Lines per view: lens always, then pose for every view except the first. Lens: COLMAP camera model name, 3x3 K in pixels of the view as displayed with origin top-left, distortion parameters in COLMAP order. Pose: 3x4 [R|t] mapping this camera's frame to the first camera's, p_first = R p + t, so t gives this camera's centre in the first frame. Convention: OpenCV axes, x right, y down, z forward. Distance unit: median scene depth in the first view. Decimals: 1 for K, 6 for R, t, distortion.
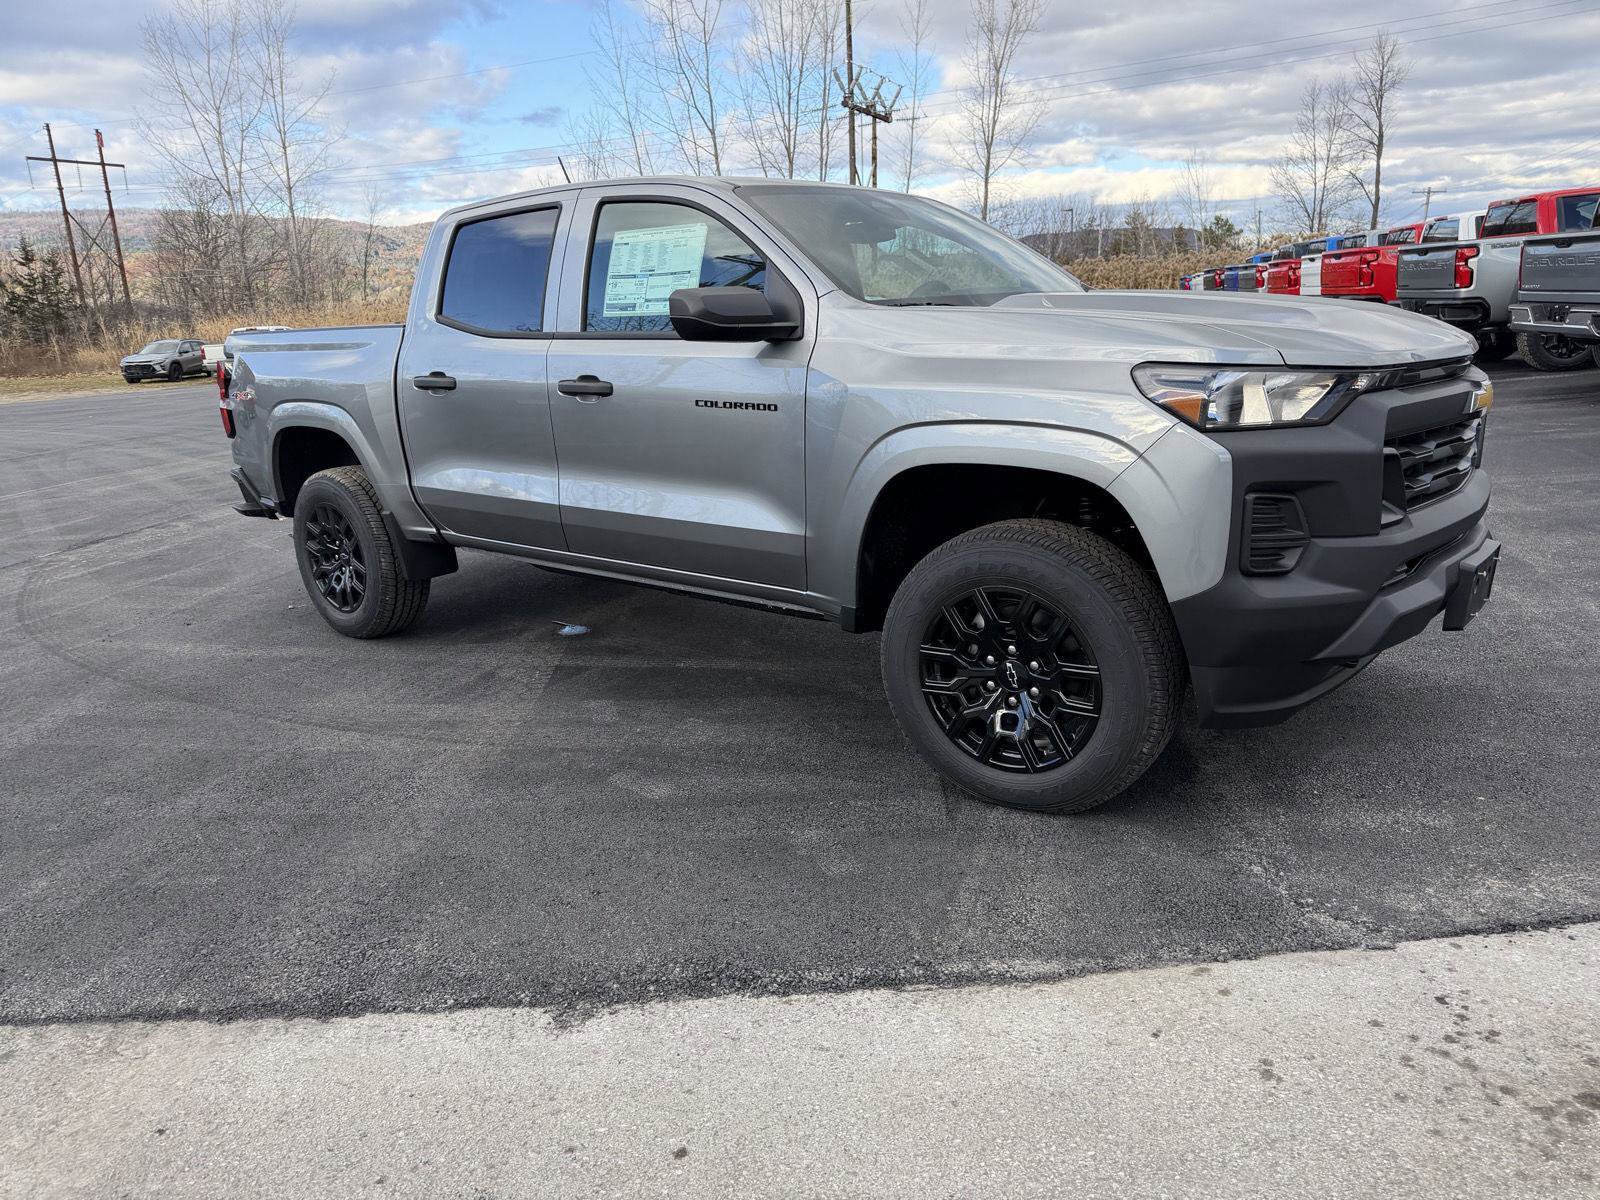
lens RADIAL K [[1156.5, 0, 791.5], [0, 1156.5, 611.6], [0, 0, 1]] dist [0.014113, -0.006212]
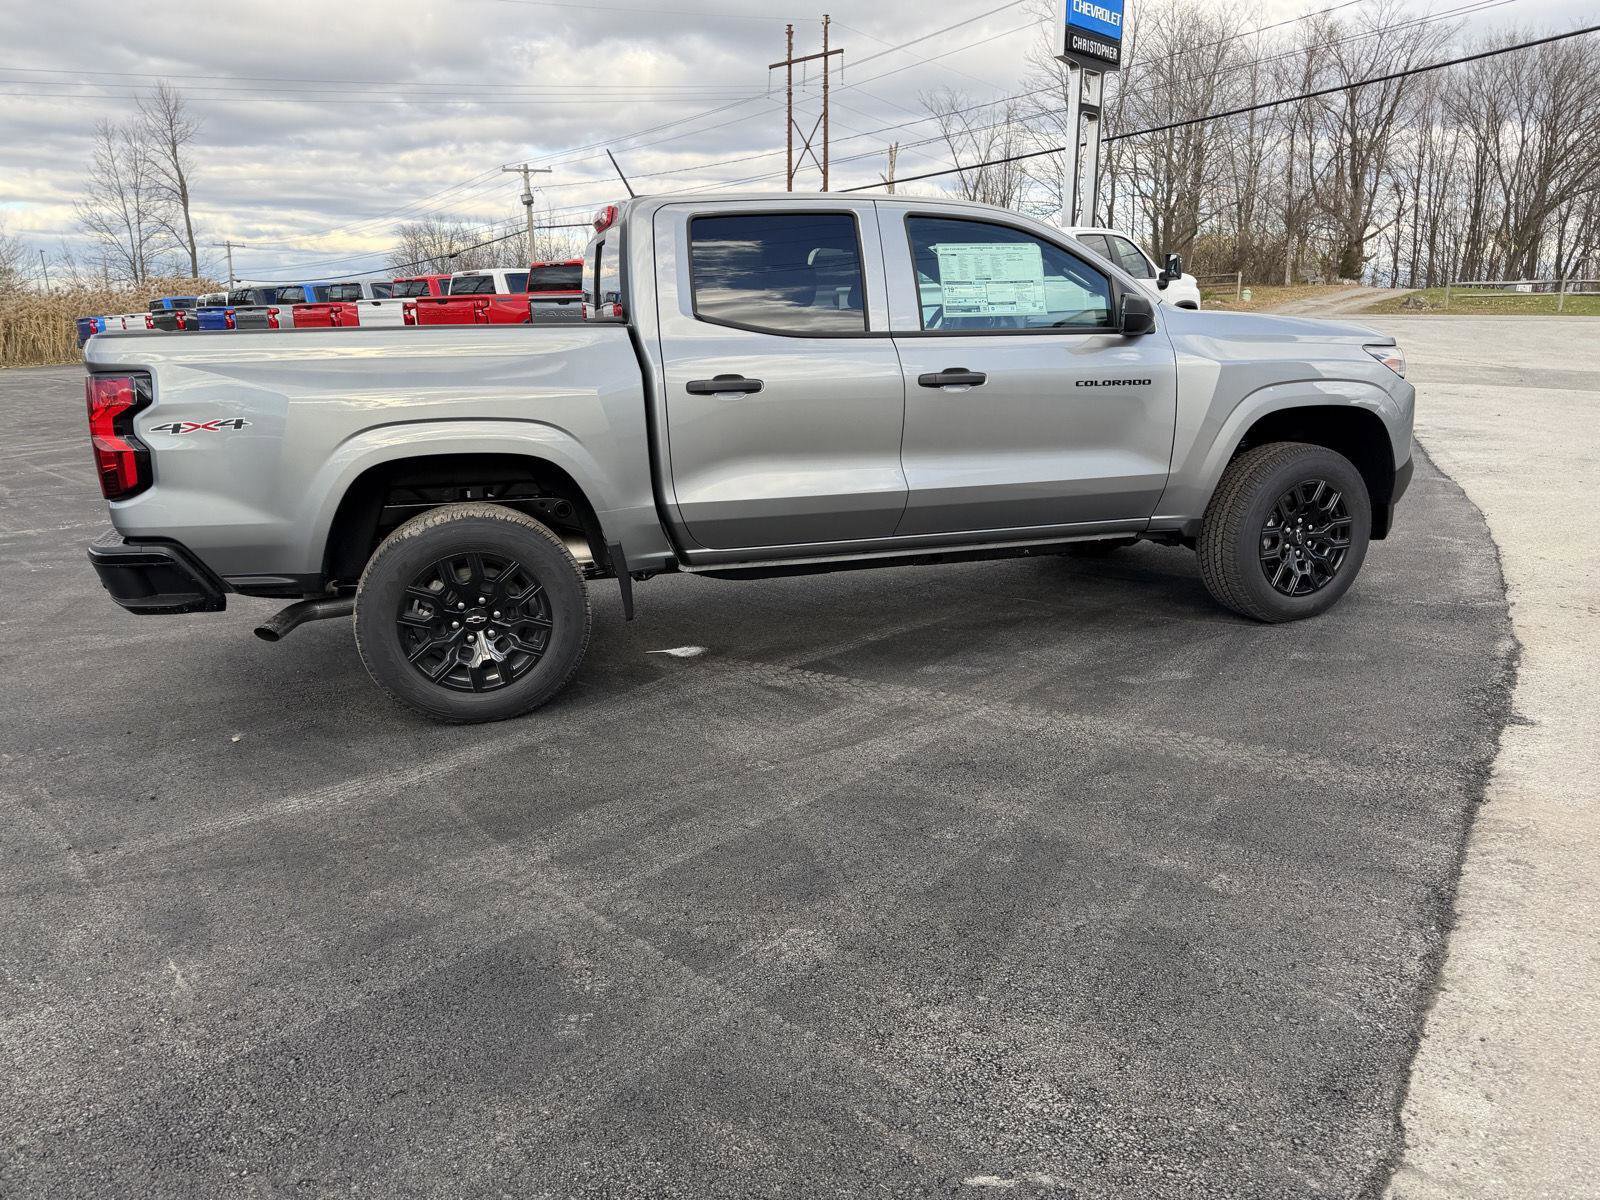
lens RADIAL K [[1169.6, 0, 800.0], [0, 1169.6, 600.0], [0, 0, 1]] dist [0.022156, -0.002113]
pose [[0.551609, -0.170910, 0.816405, -1.095194], [0.214980, 0.974845, 0.058826, -0.073381], [-0.805922, 0.143062, 0.574476, 0.441174]]
